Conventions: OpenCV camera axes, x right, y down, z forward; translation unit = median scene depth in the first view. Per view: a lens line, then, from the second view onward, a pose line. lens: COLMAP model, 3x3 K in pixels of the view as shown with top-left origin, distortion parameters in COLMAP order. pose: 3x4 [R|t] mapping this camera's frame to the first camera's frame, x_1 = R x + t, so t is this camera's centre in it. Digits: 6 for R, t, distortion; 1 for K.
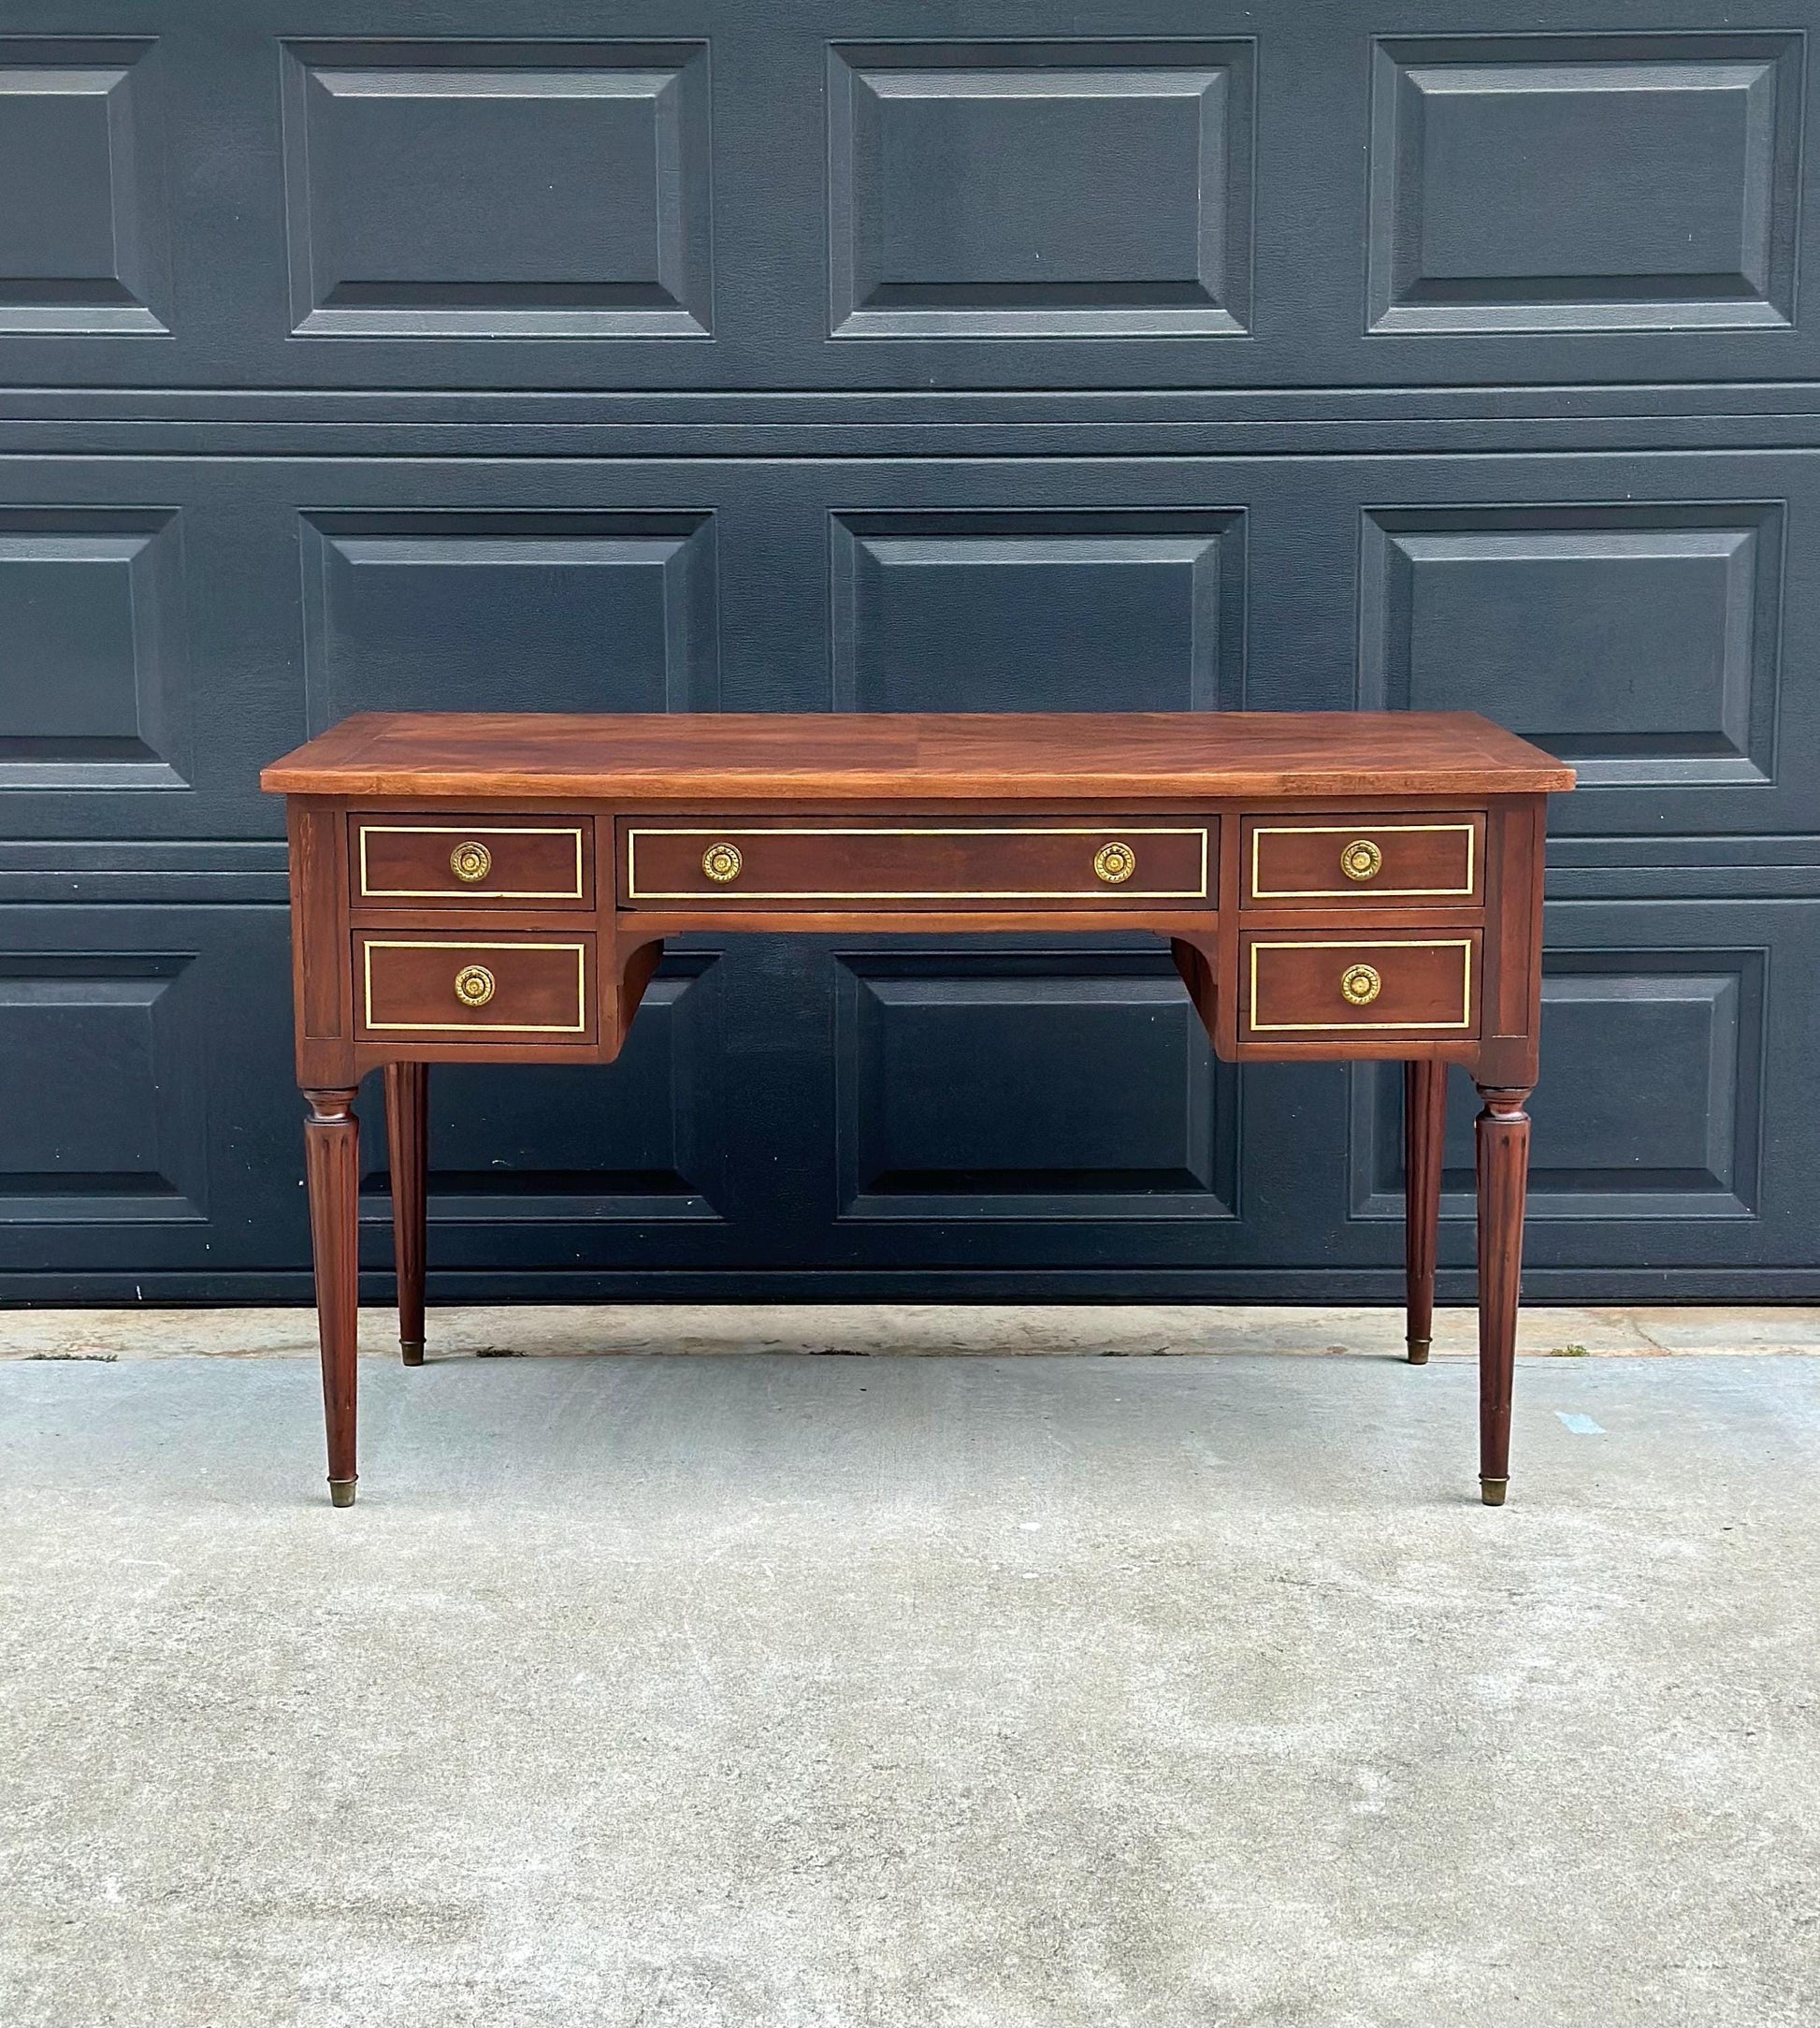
lens RADIAL K [[3485.3, 0, 907.9], [0, 3485.3, 1037.5], [0, 0, 1]] dist [0.159356, -0.166531]
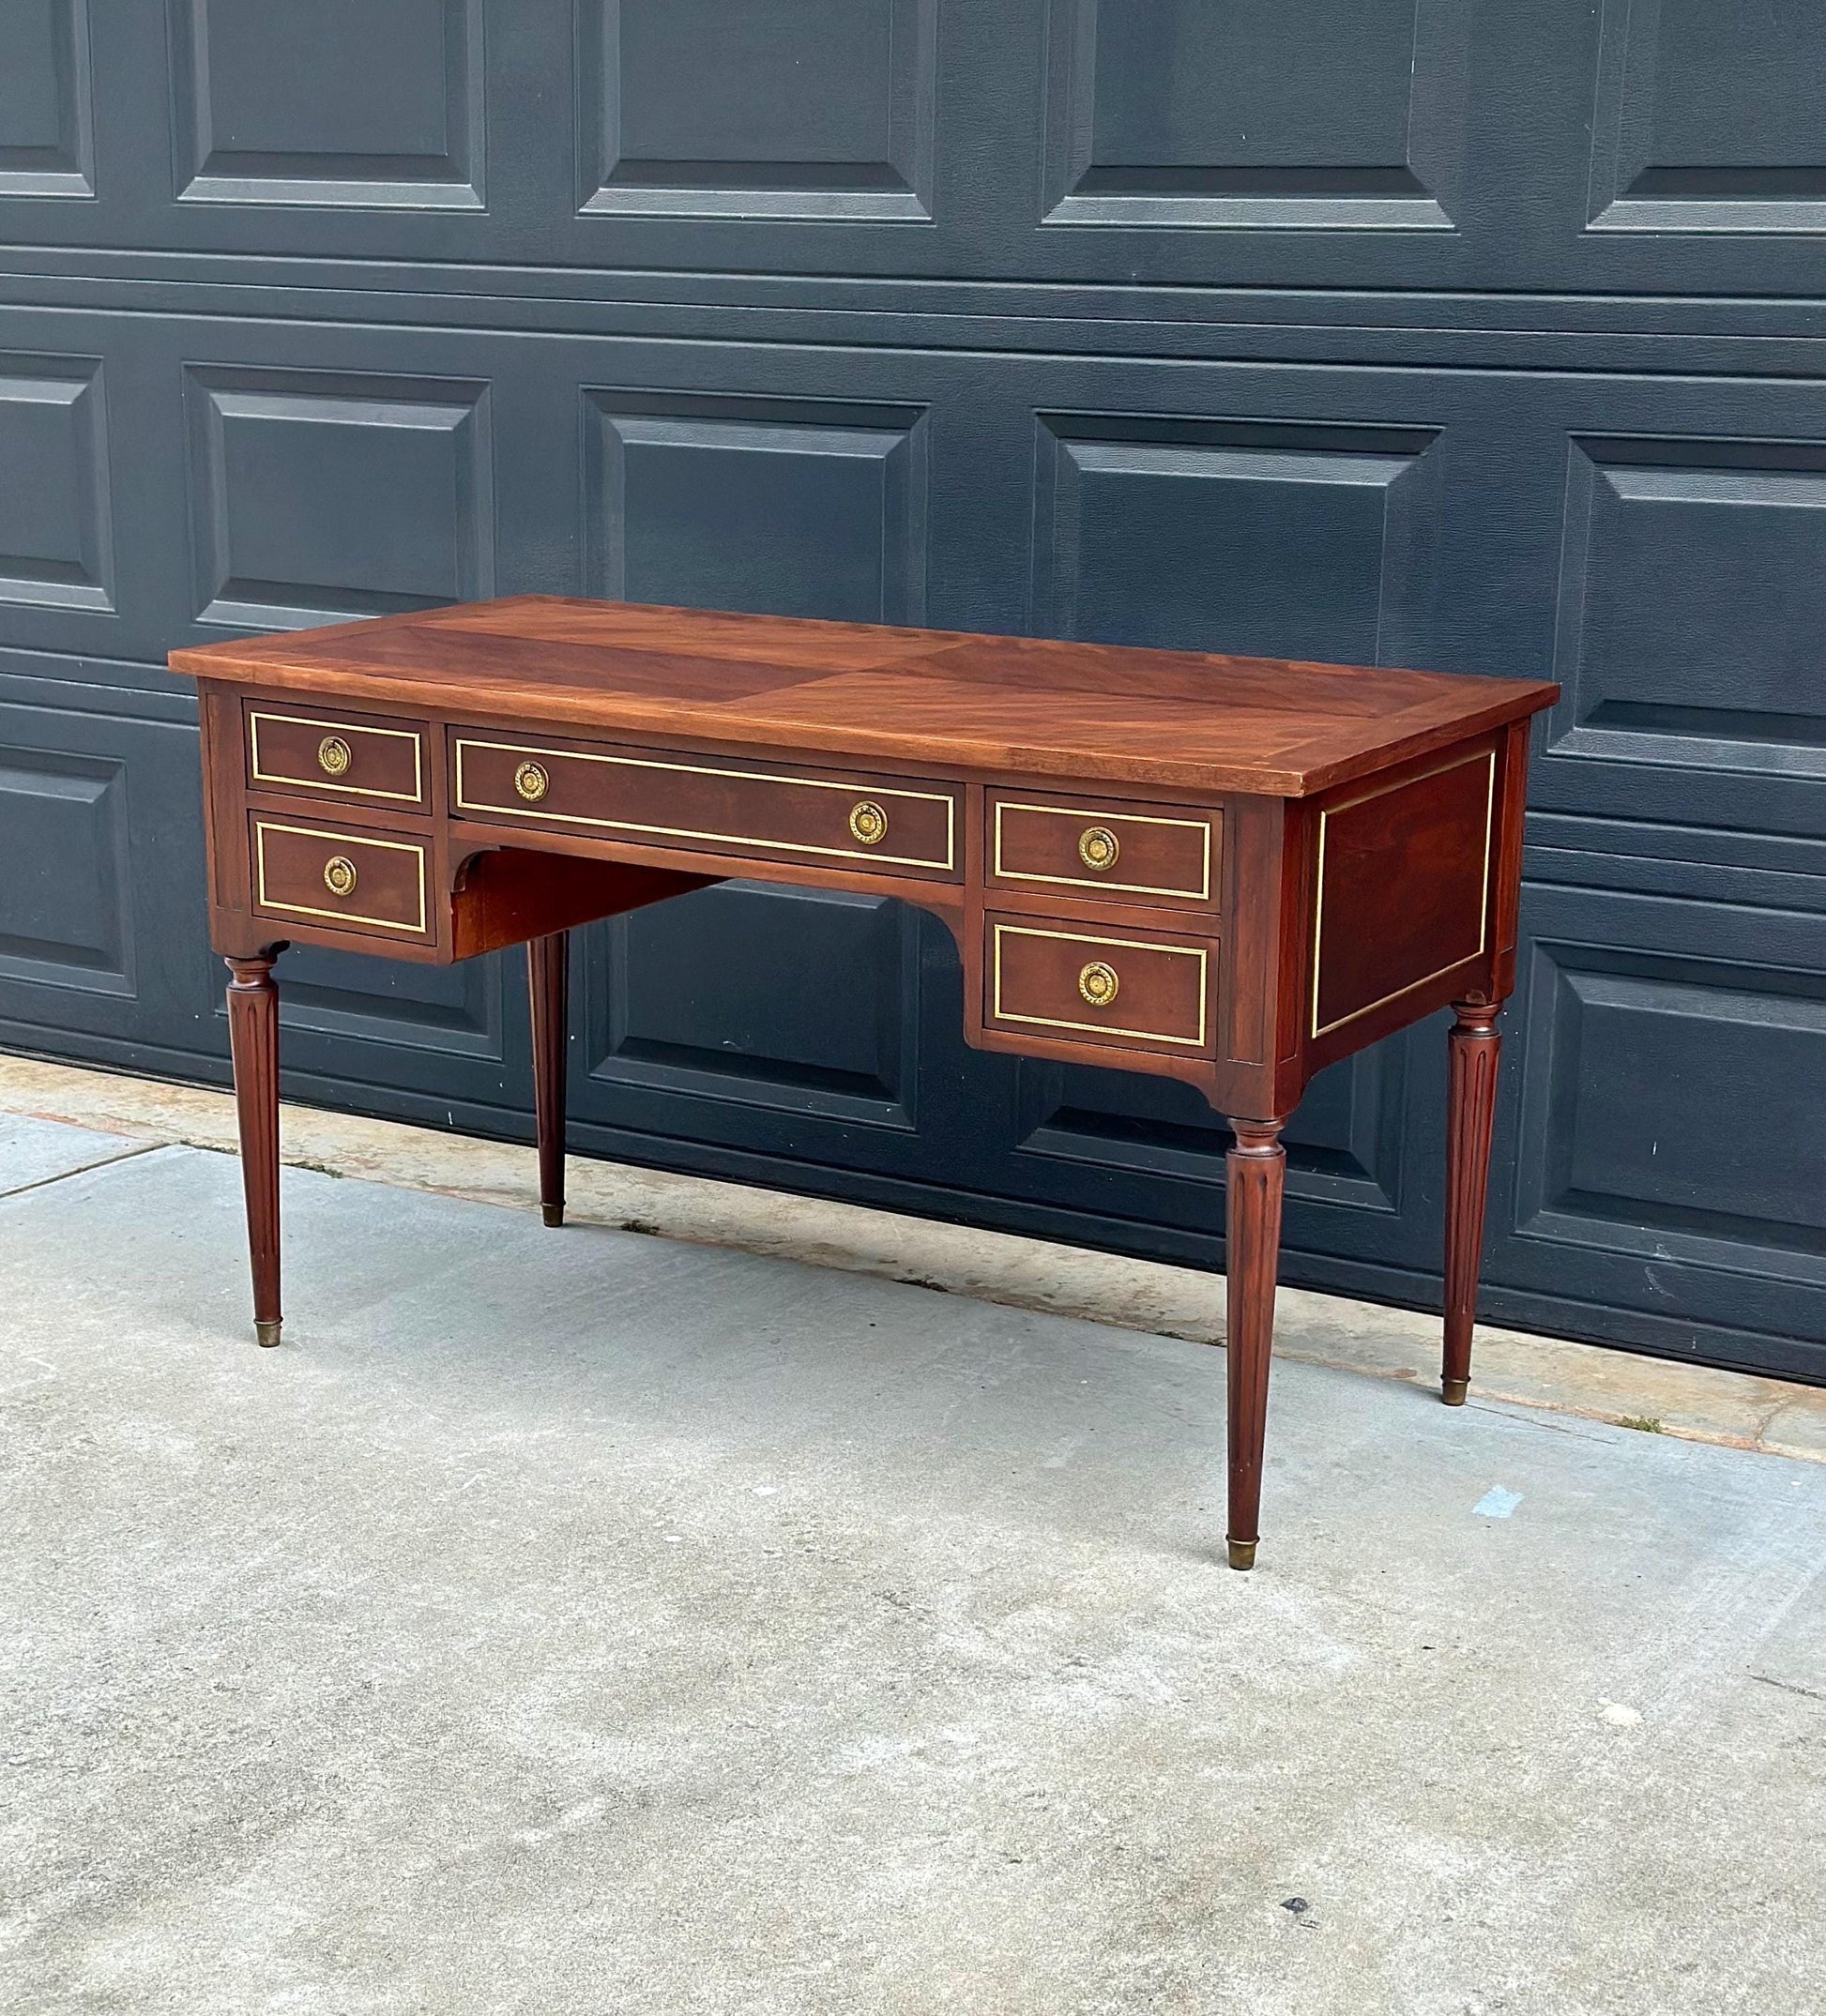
lens RADIAL K [[3486.9, 0, 914.0], [0, 3486.9, 1129.3], [0, 0, 1]] dist [0.142107, -0.022139]
pose [[0.858194, 0.147309, -0.491735, 0.544413], [-0.104323, 0.987999, 0.113906, -0.076743], [0.502613, -0.046454, 0.863263, 0.186705]]
